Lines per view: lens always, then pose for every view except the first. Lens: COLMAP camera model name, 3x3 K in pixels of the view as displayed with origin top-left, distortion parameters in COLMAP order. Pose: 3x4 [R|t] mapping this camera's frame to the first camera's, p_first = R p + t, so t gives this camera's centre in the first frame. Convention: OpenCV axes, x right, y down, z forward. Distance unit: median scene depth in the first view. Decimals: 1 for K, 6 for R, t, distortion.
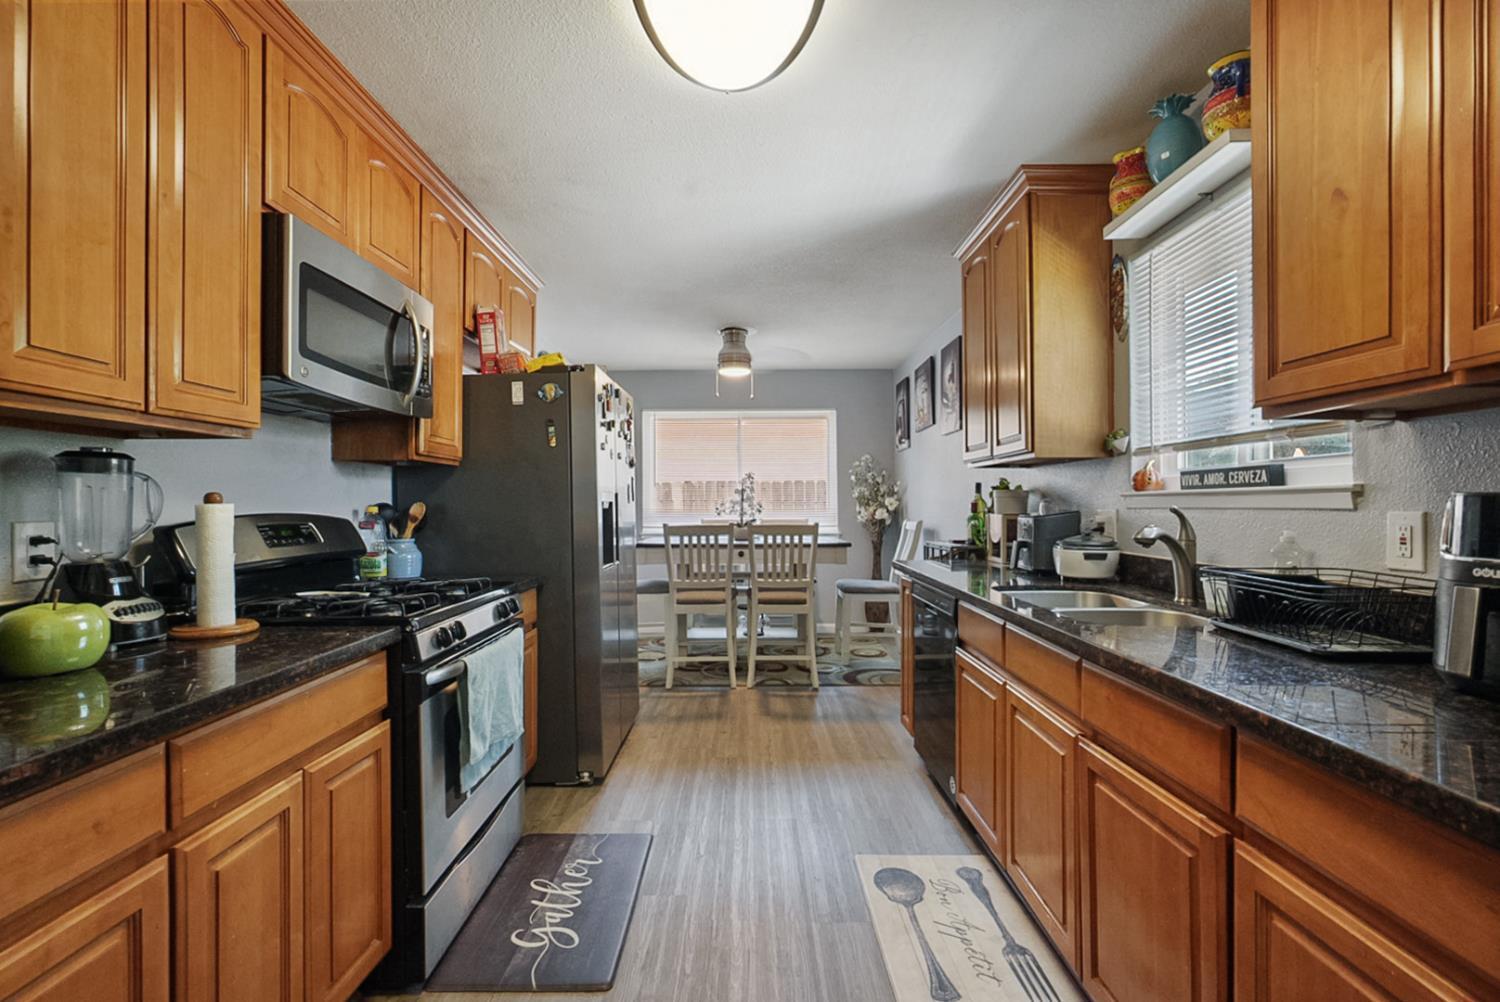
lens RADIAL K [[671.7, 0, 750.4], [0, 671.7, 501.7], [0, 0, 1]] dist [0.000822, 0.000016]
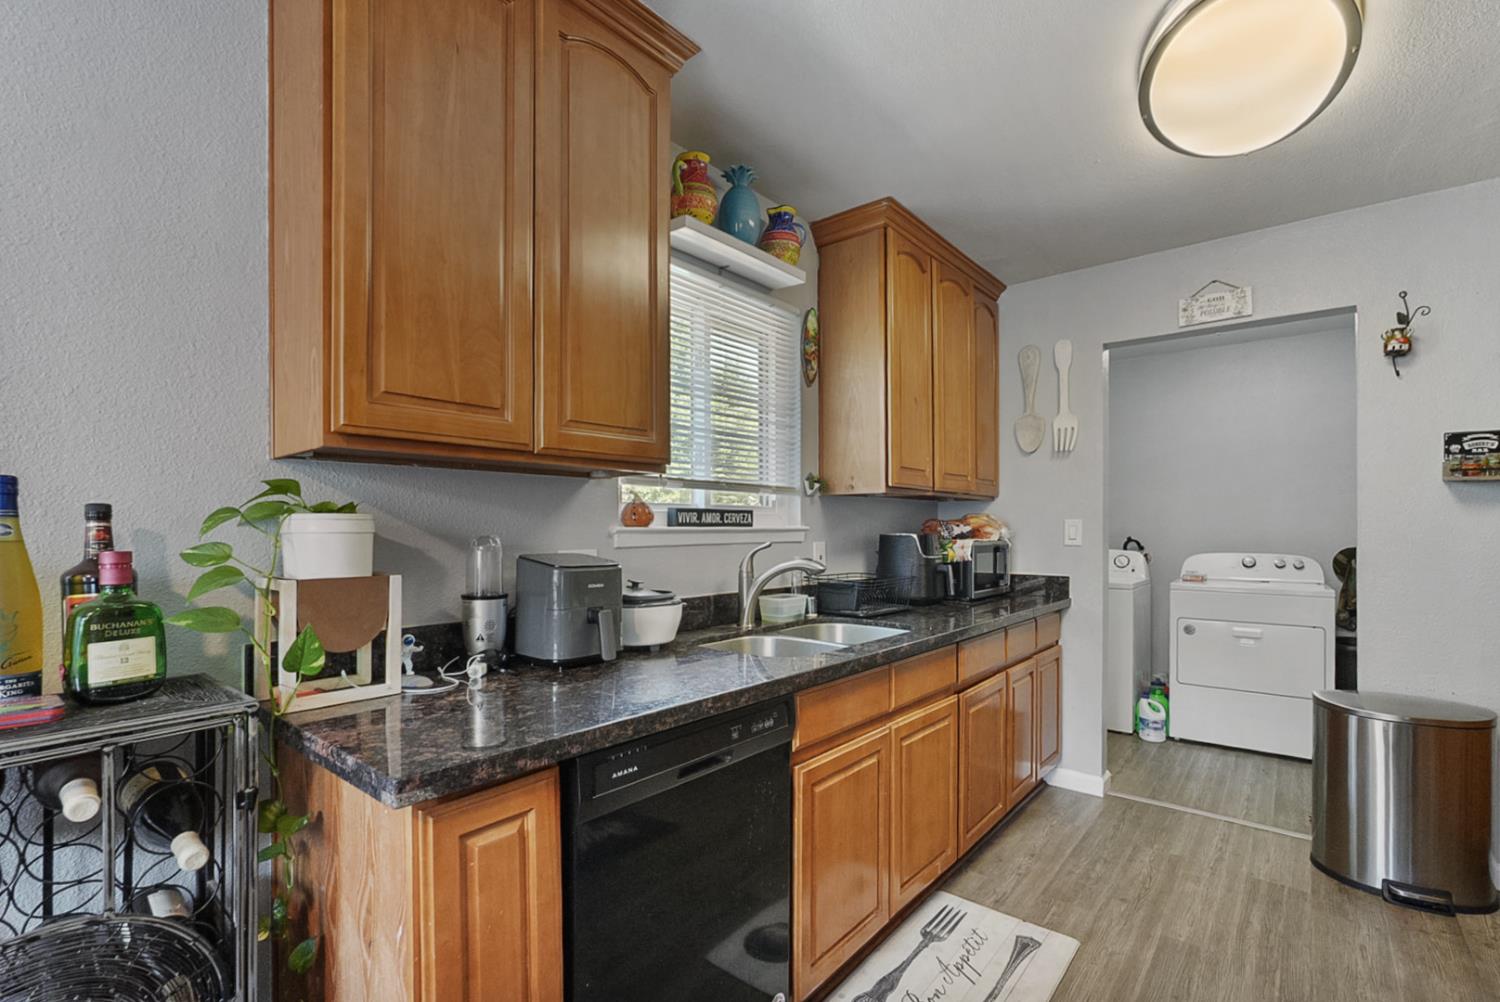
lens RADIAL K [[671.7, 0, 762.7], [0, 671.7, 527.9], [0, 0, 1]] dist [0.000822, 0.000016]
pose [[-0.771195, 0.002392, 0.636594, -0.095971], [0.000119, 0.999993, -0.003613, -0.013274], [-0.636599, -0.002711, -0.771190, 1.836430]]
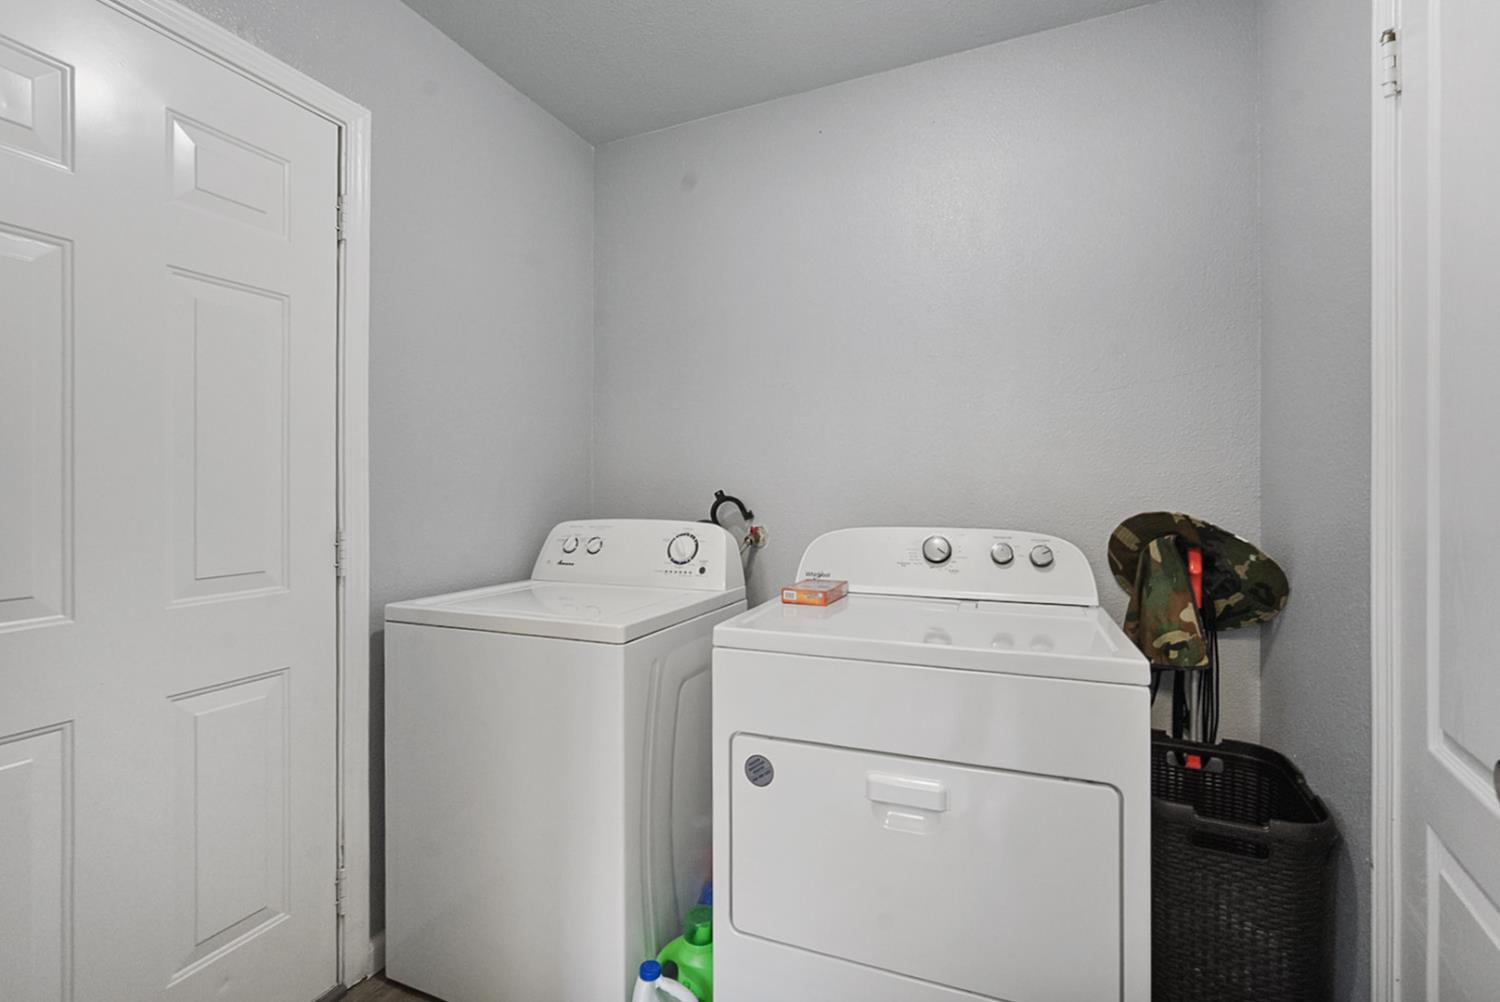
lens RADIAL K [[671.7, 0, 755.2], [0, 671.7, 497.0], [0, 0, 1]] dist [0.000822, 0.000016]
pose [[-0.919950, 0.003328, 0.392022, -0.082229], [0.004287, 0.999990, 0.001571, -0.003482], [-0.392013, 0.003126, -0.919954, 1.287050]]
